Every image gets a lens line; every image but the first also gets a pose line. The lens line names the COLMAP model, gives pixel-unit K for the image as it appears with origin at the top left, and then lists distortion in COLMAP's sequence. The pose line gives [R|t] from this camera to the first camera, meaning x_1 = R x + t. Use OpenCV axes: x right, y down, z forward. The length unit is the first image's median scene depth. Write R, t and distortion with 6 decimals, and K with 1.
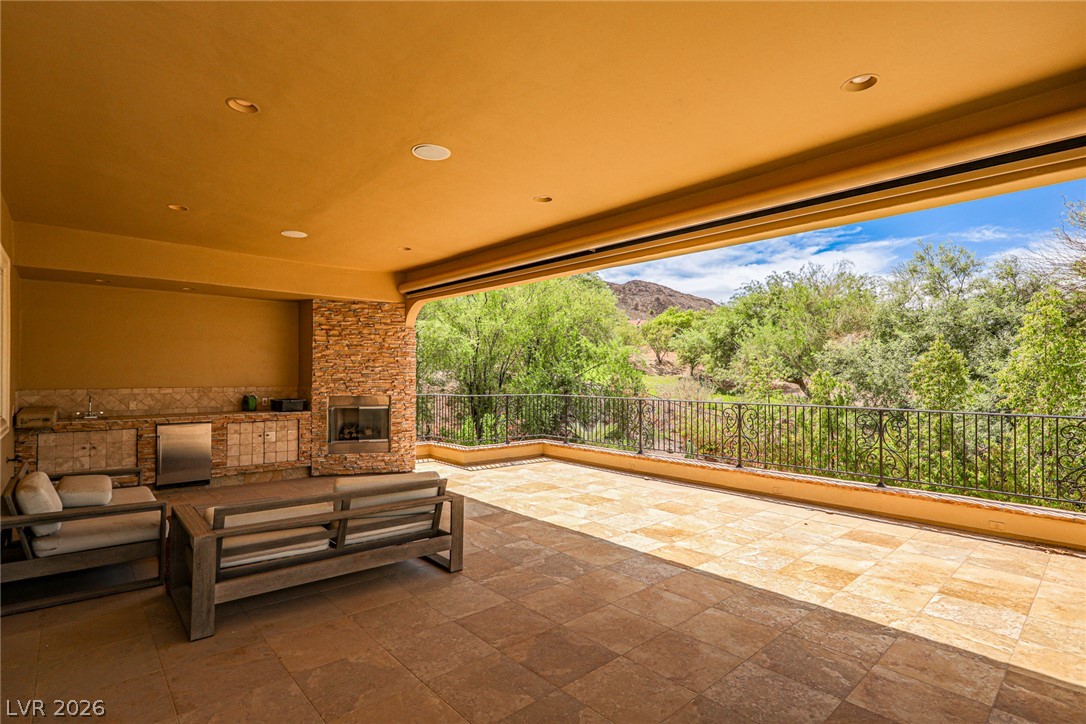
lens RADIAL K [[546.6, 0, 542.7], [0, 546.6, 373.6], [0, 0, 1]] dist [-0.002241, -0.000269]
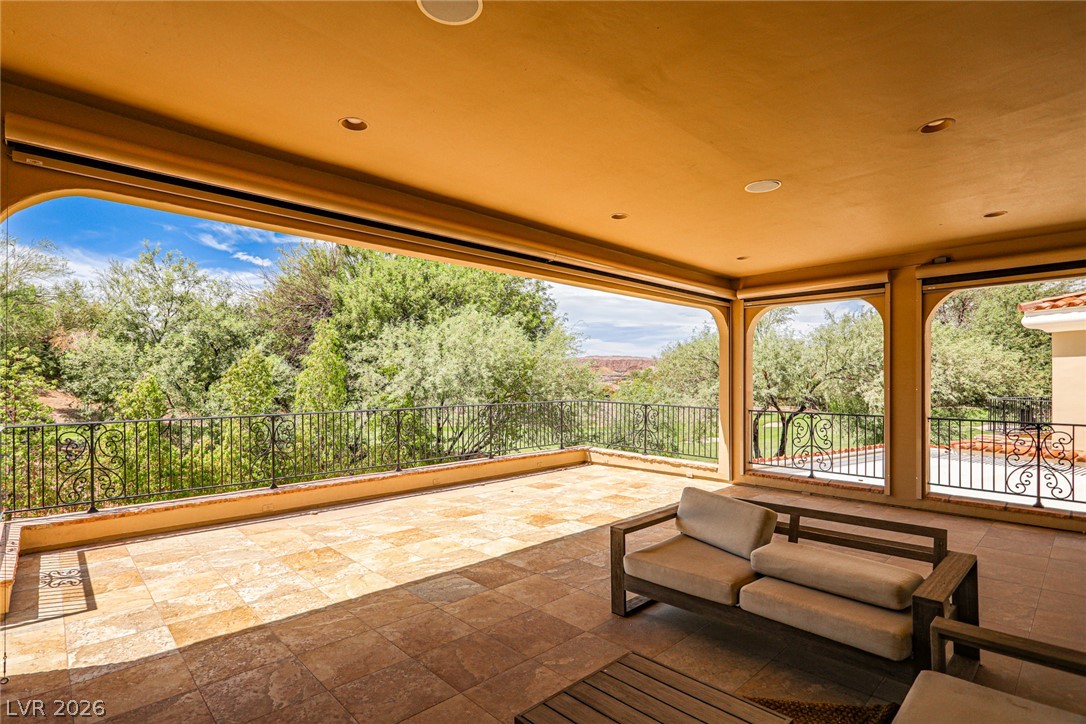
lens RADIAL K [[543.0, 0, 543.0], [0, 543.0, 362.0], [0, 0, 1]] dist [0.056845, 0.000042]
pose [[-0.052864, 0.028812, 0.998186, -0.879763], [0.001988, 0.999585, -0.028747, -0.003844], [-0.998600, 0.000465, -0.052900, 1.010348]]
